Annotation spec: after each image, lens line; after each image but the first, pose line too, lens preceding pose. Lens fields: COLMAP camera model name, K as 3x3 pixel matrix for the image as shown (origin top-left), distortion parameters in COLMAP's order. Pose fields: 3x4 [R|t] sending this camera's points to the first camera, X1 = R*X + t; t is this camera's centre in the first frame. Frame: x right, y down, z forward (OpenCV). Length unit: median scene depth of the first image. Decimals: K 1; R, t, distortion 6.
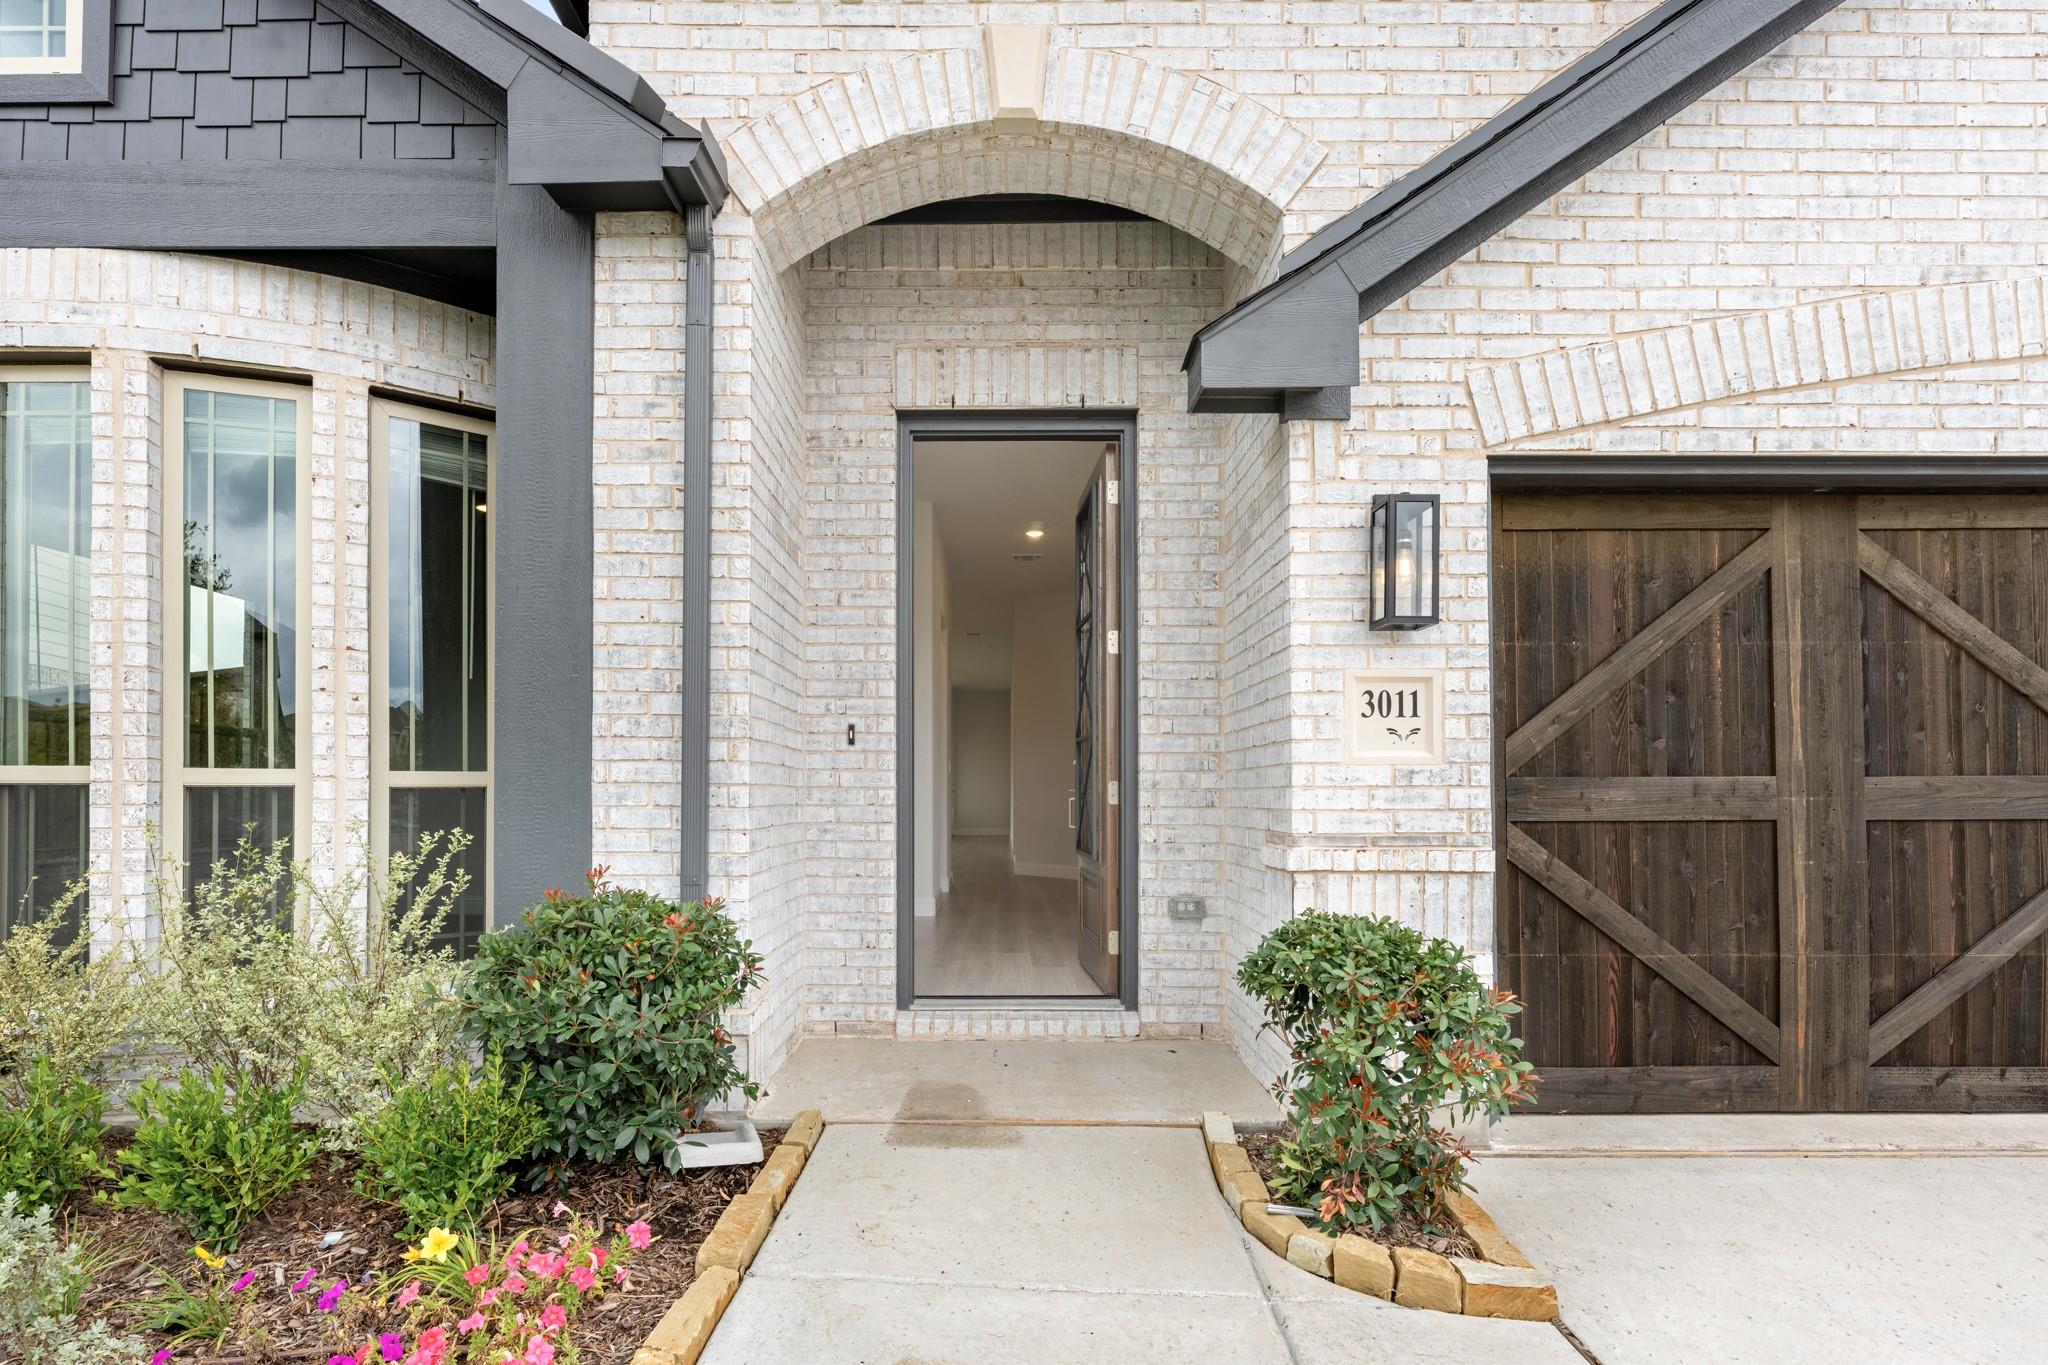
lens RADIAL K [[888.7, 0, 1024.0], [0, 888.7, 682.5], [0, 0, 1]] dist [-0.000453, 0.000052]
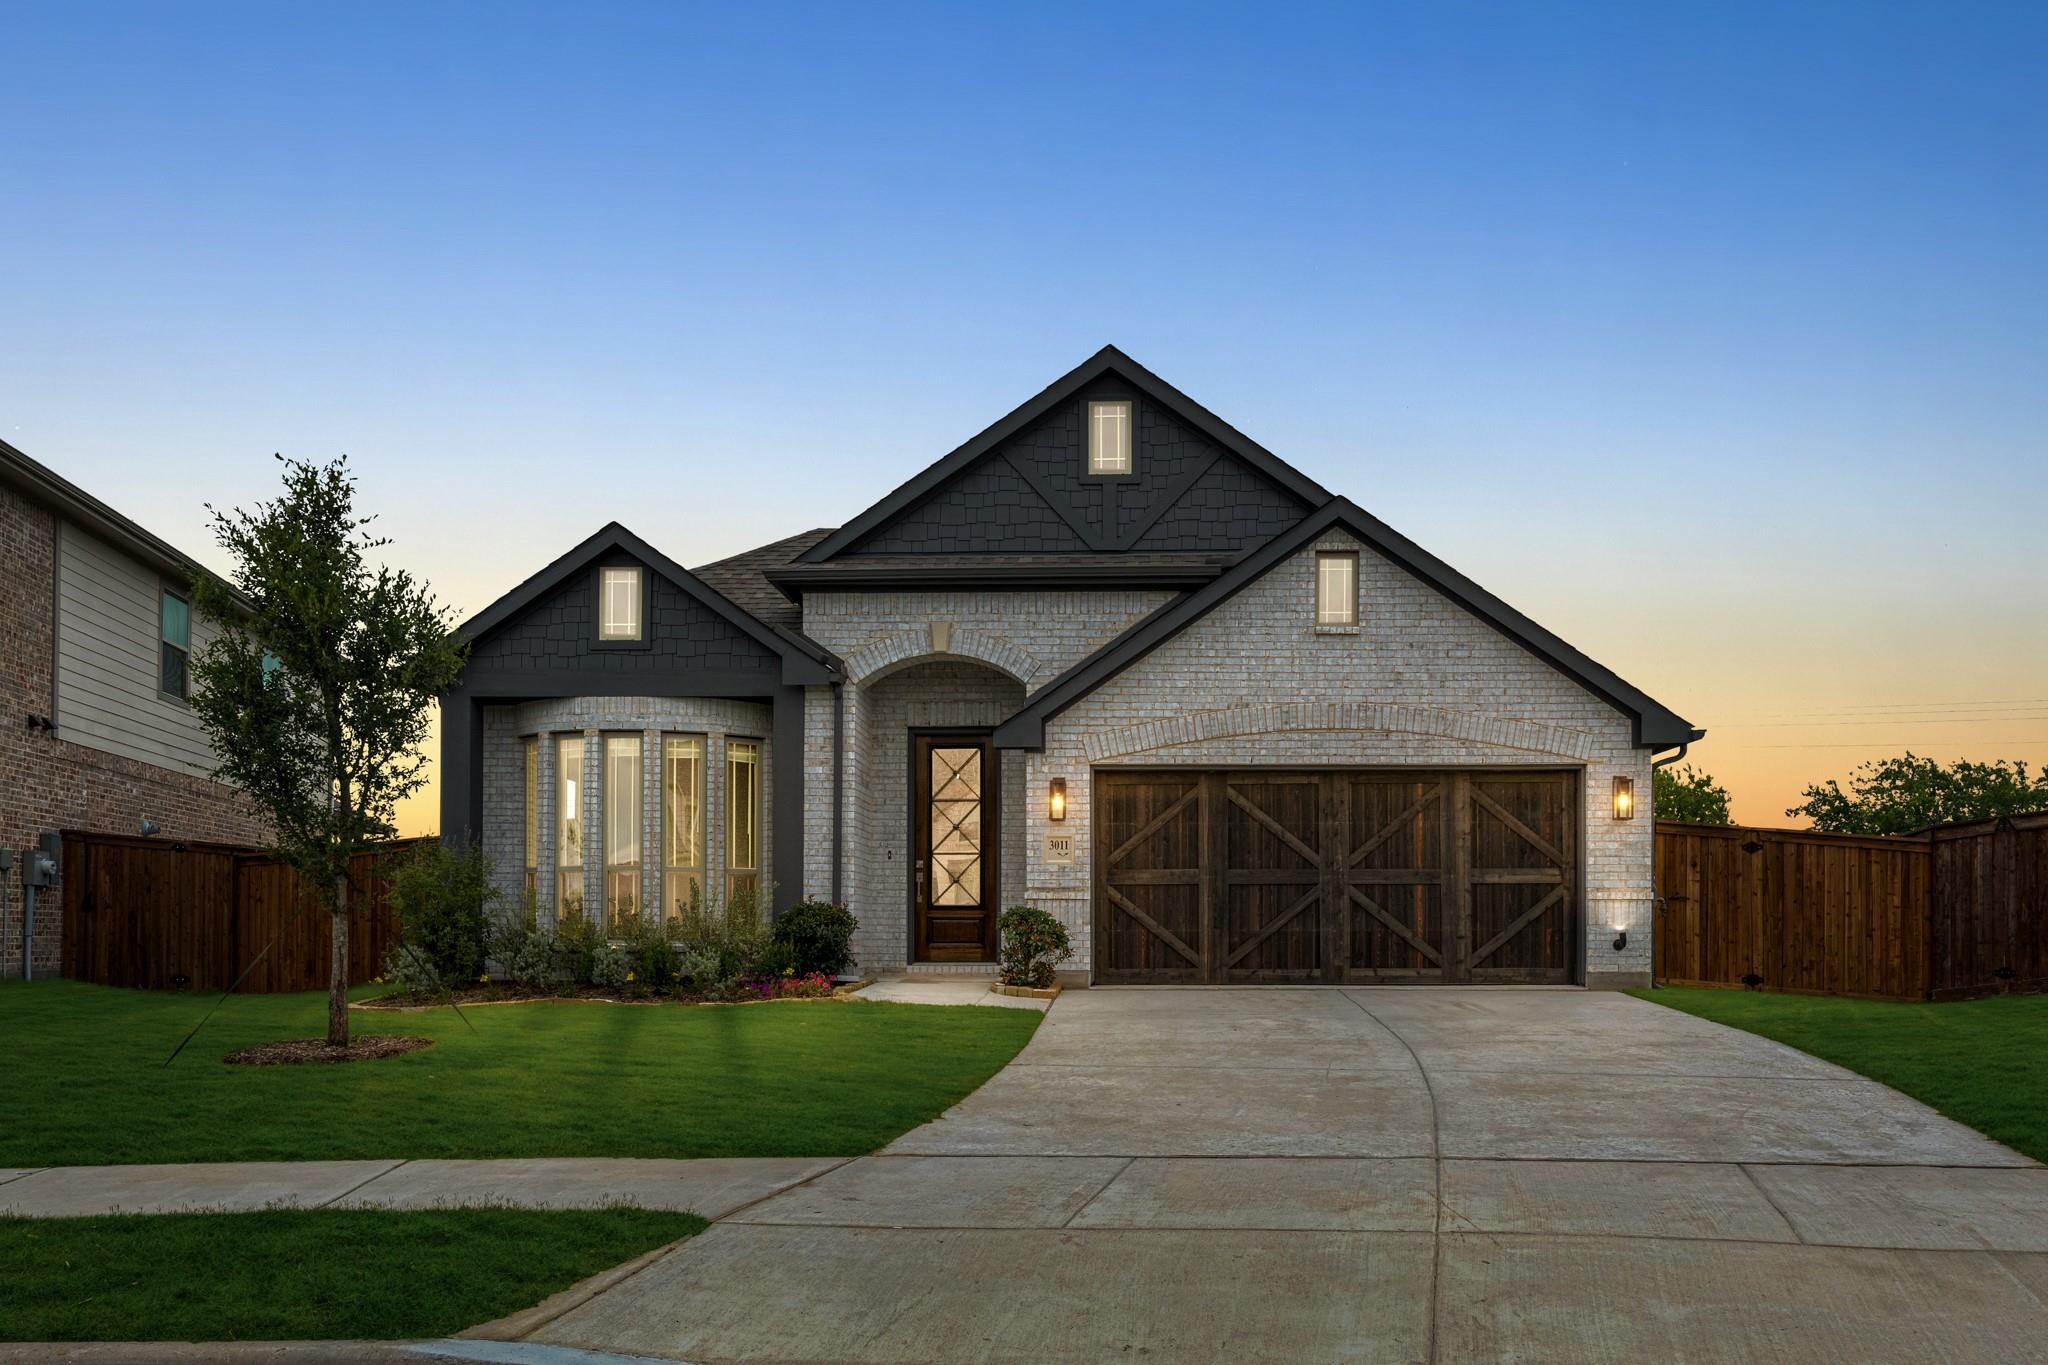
lens RADIAL K [[942.7, 0, 1027.5], [0, 942.7, 763.0], [0, 0, 1]] dist [0.000671, 0.000011]
pose [[0.997228, -0.007464, -0.074033, 0.525634], [0.004669, 0.999272, -0.037863, -0.131415], [0.074262, 0.037412, 0.996537, -2.189796]]
